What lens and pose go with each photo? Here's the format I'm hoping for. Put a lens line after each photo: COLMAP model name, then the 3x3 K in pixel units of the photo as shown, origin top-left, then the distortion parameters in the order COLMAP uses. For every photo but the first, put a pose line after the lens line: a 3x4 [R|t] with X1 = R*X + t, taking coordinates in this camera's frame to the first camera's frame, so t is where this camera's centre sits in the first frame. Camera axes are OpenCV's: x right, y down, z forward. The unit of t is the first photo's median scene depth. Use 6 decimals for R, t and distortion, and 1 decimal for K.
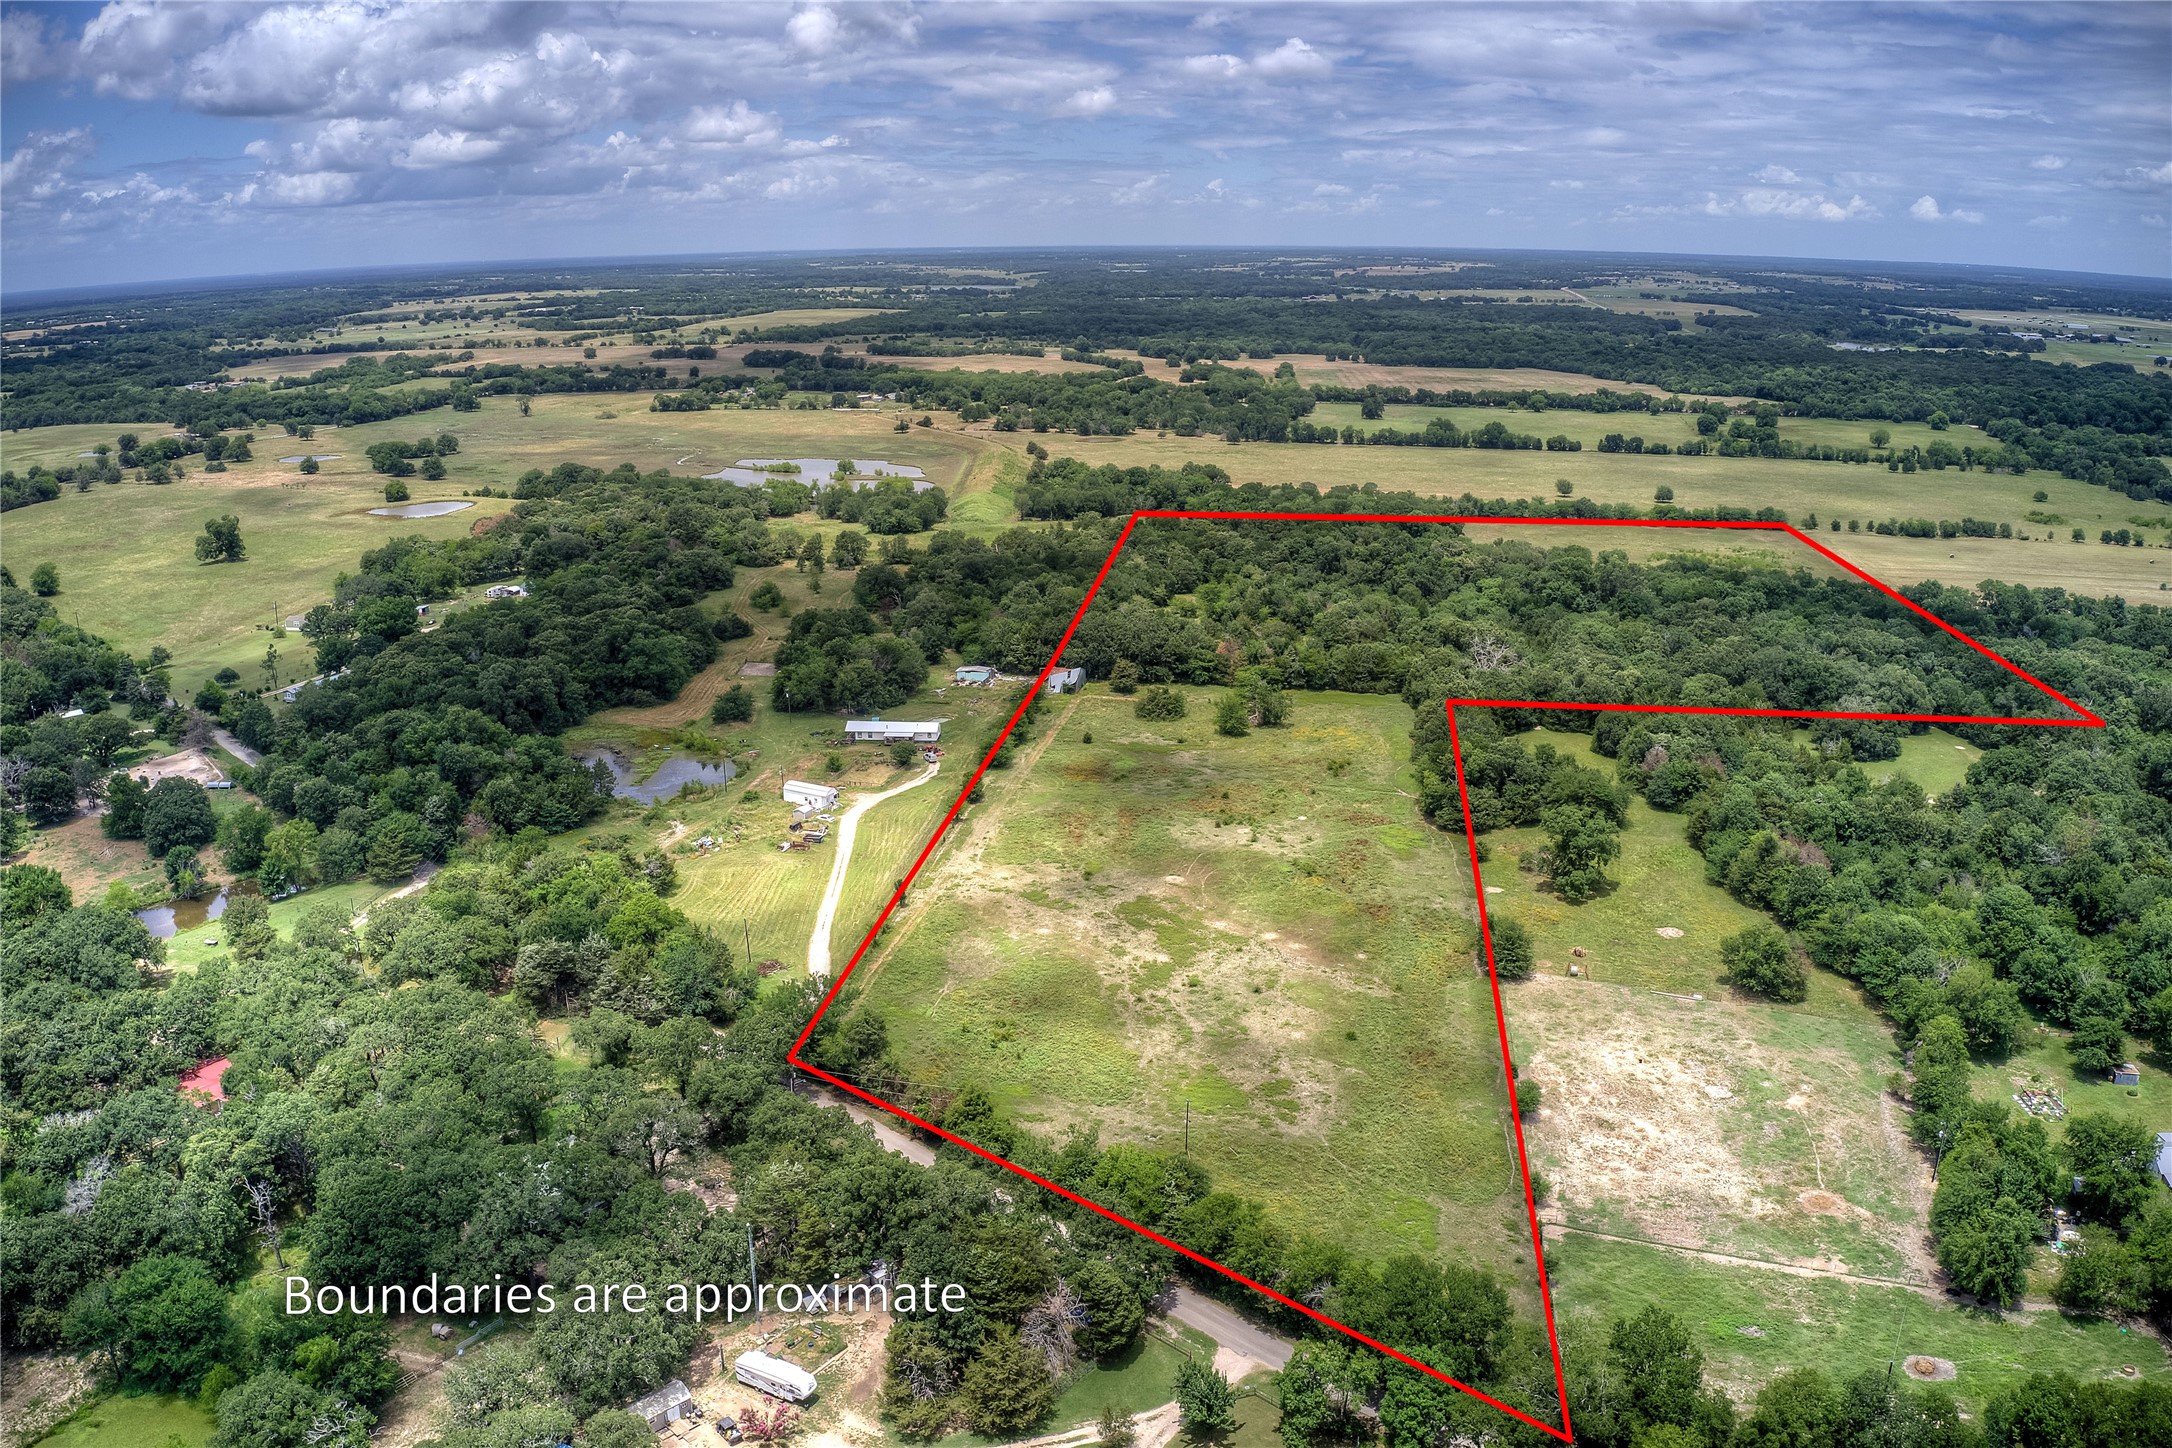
lens RADIAL K [[1728.6, 0, 1082.0], [0, 1728.6, 703.3], [0, 0, 1]] dist [-0.183400, 0.022323]
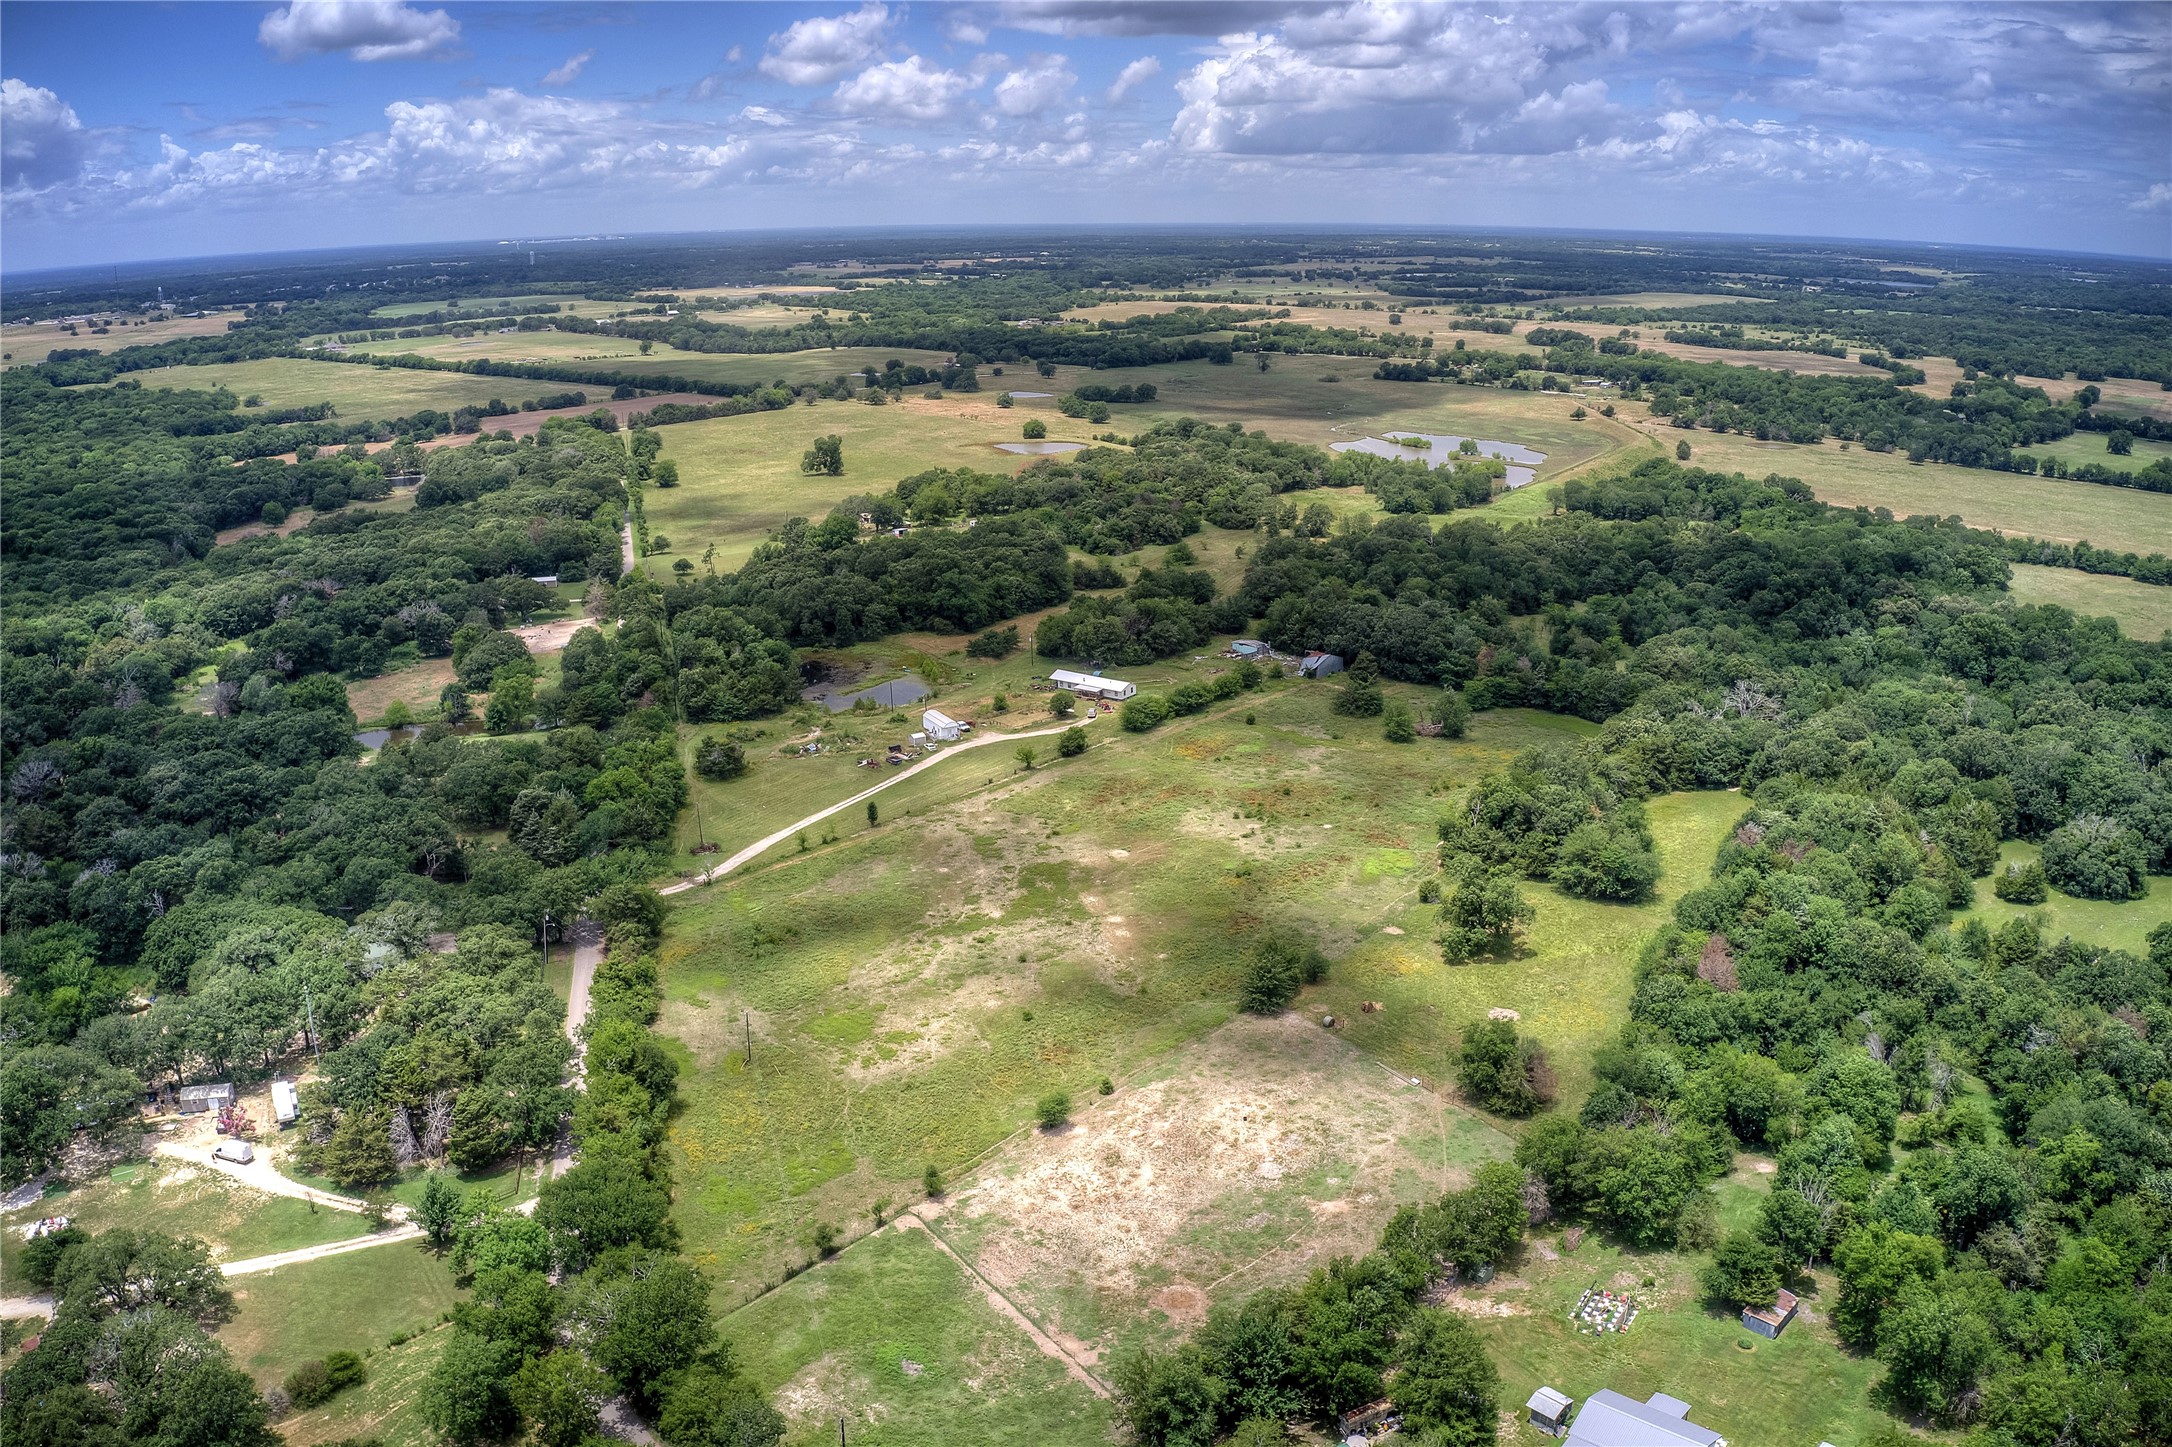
lens RADIAL K [[1732.4, 0, 1080.5], [0, 1732.4, 706.4], [0, 0, 1]] dist [-0.179964, 0.020624]
pose [[0.845721, 0.149949, -0.512125, 0.344463], [-0.141013, 0.988392, 0.056532, -0.023920], [0.514657, 0.024406, 0.857049, 0.074073]]
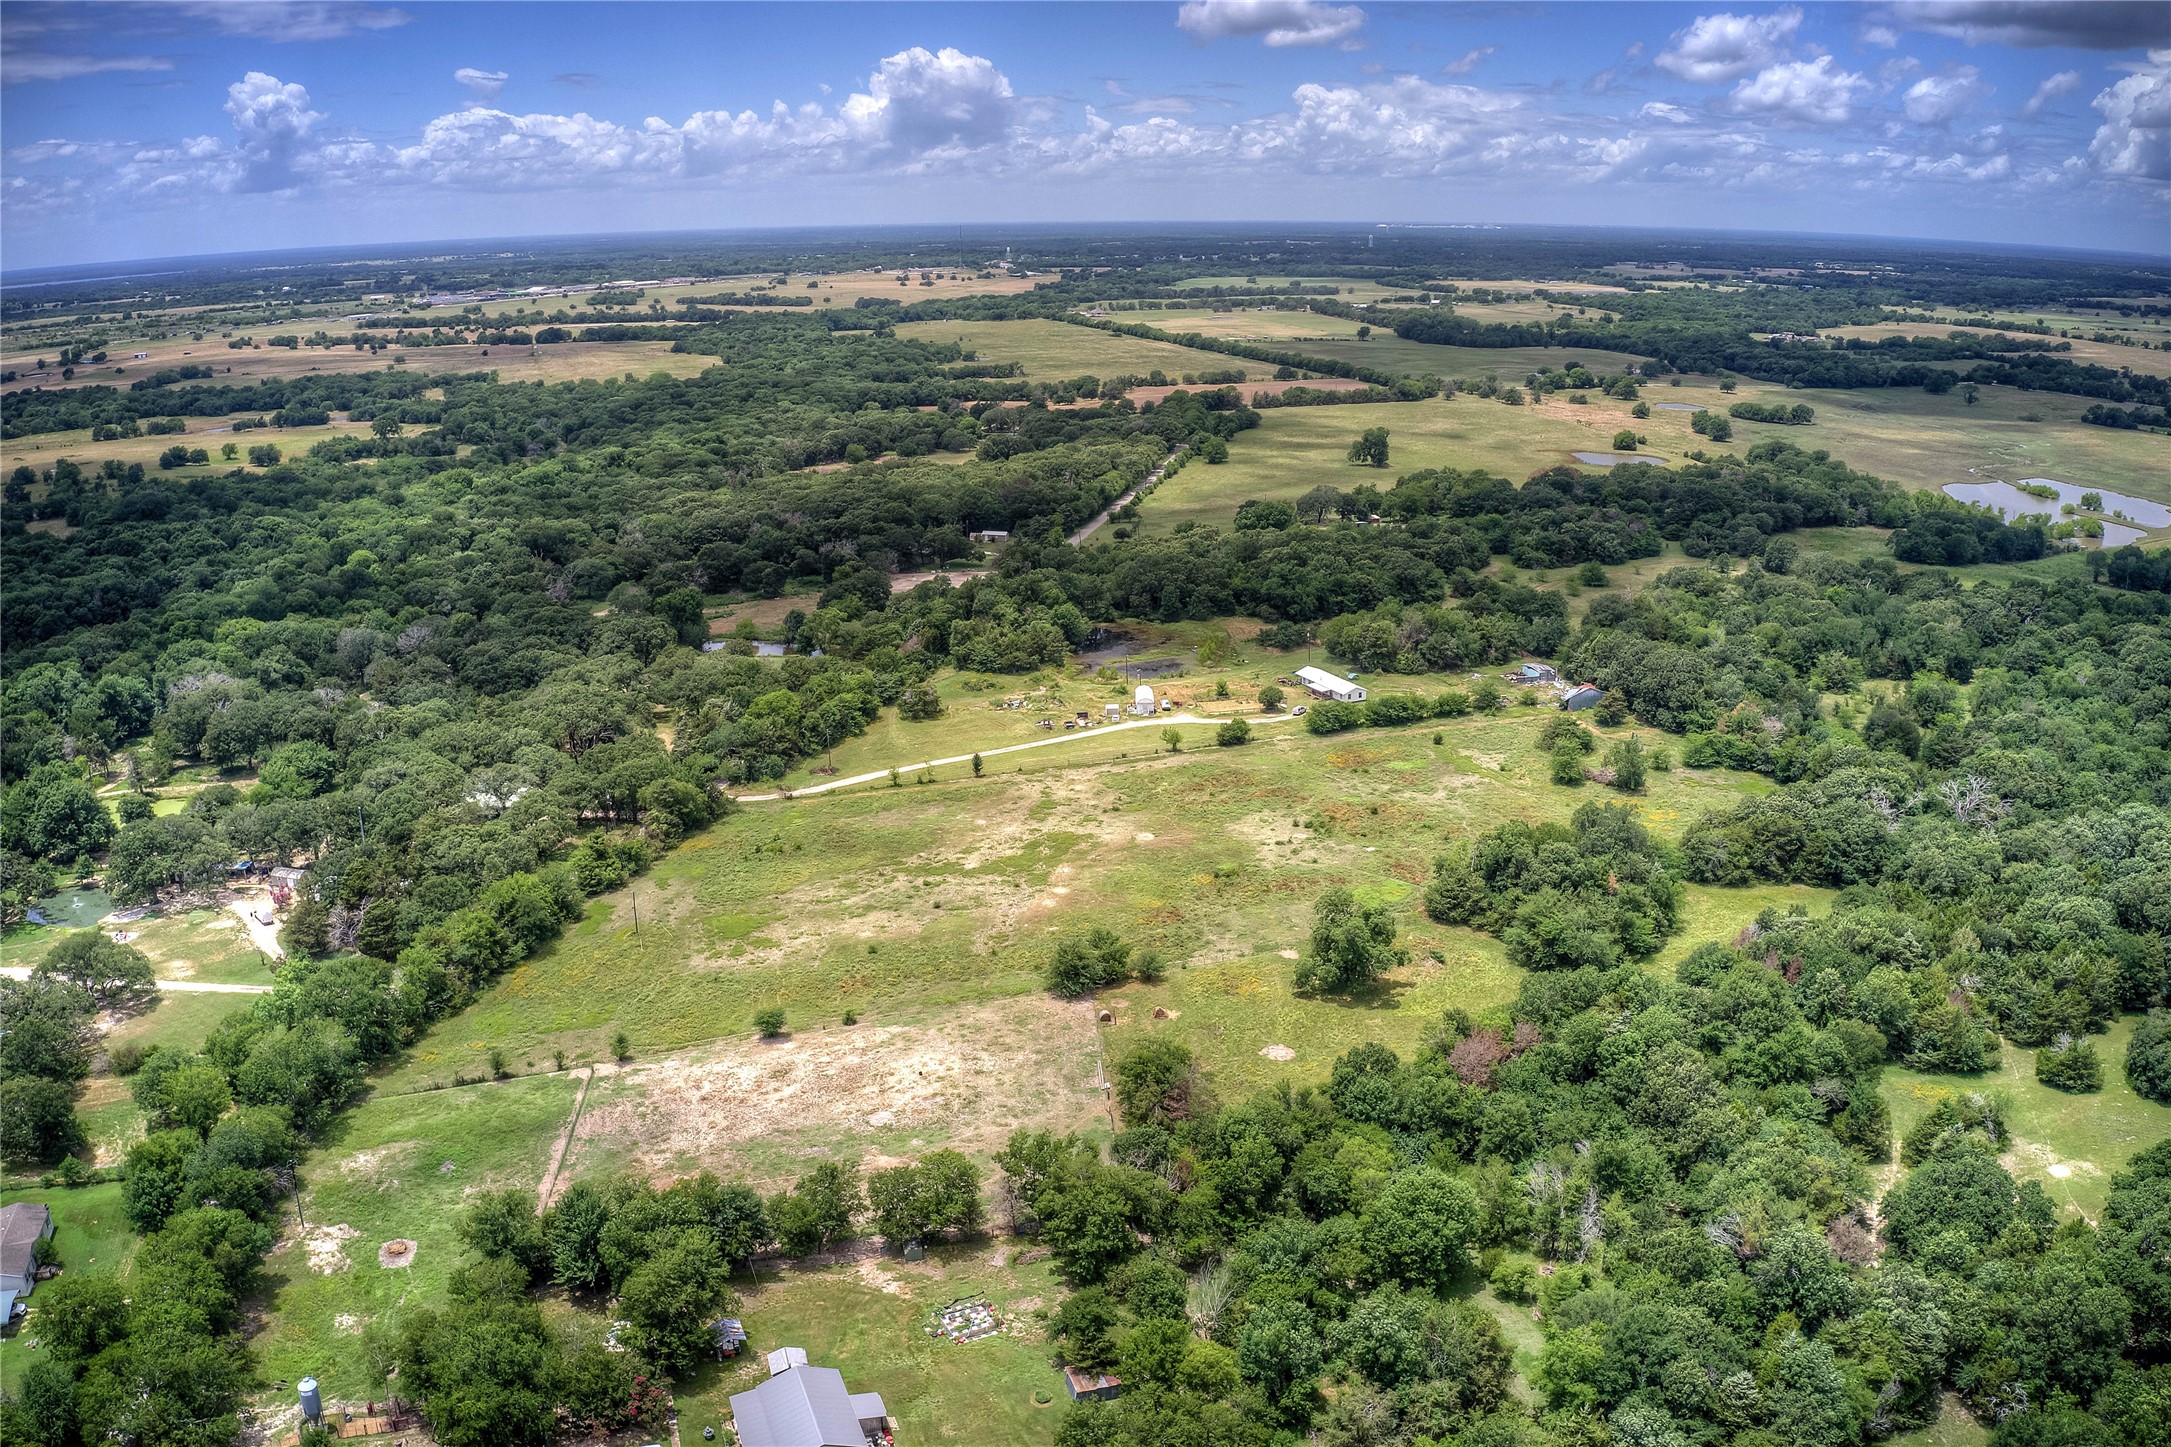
lens RADIAL K [[1727.9, 0, 1081.5], [0, 1727.9, 702.8], [0, 0, 1]] dist [-0.183400, 0.022323]
pose [[0.477517, 0.248238, -0.842826, 0.565625], [-0.229132, 0.961248, 0.153299, -0.079847], [0.848219, 0.119916, 0.515892, 0.269528]]
